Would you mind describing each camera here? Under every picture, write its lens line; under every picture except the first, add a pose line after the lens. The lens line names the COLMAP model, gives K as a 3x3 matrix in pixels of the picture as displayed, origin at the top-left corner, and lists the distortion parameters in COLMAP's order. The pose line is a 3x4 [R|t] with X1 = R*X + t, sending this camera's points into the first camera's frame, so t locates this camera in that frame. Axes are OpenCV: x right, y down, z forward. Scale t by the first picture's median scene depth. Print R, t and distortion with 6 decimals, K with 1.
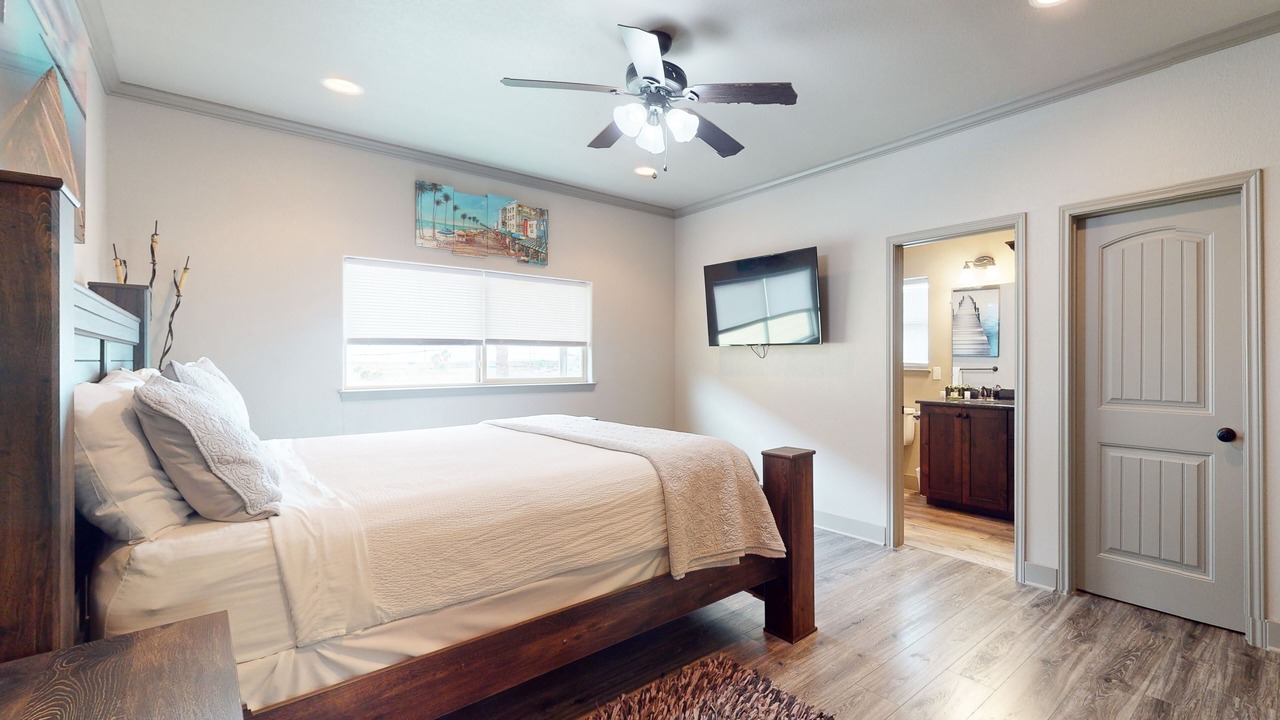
lens RADIAL K [[551.9, 0, 644.6], [0, 551.9, 357.6], [0, 0, 1]] dist [-0.010375, -0.000398]
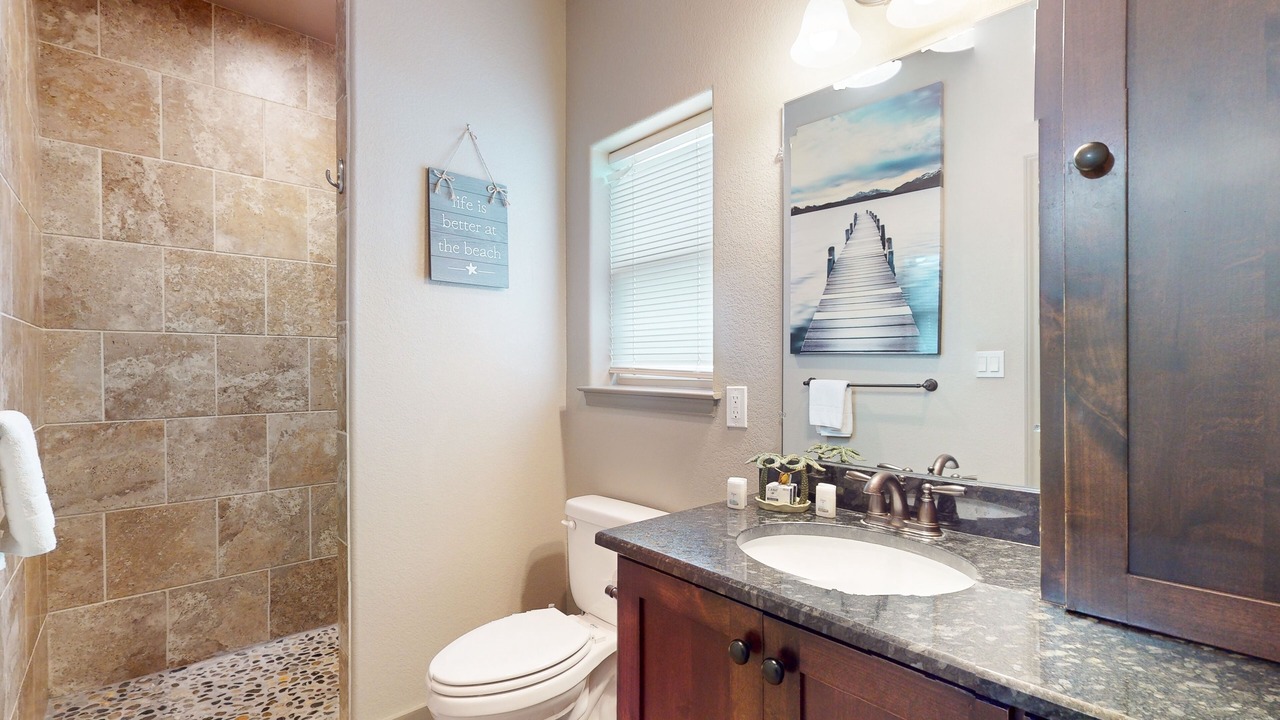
lens RADIAL K [[551.9, 0, 614.1], [0, 551.9, 366.0], [0, 0, 1]] dist [-0.010375, -0.000398]
pose [[0.998813, -0.002772, 0.048625, 0.388086], [0.003187, 0.999959, -0.008468, 0.008101], [-0.048600, 0.008613, 0.998781, 0.611493]]
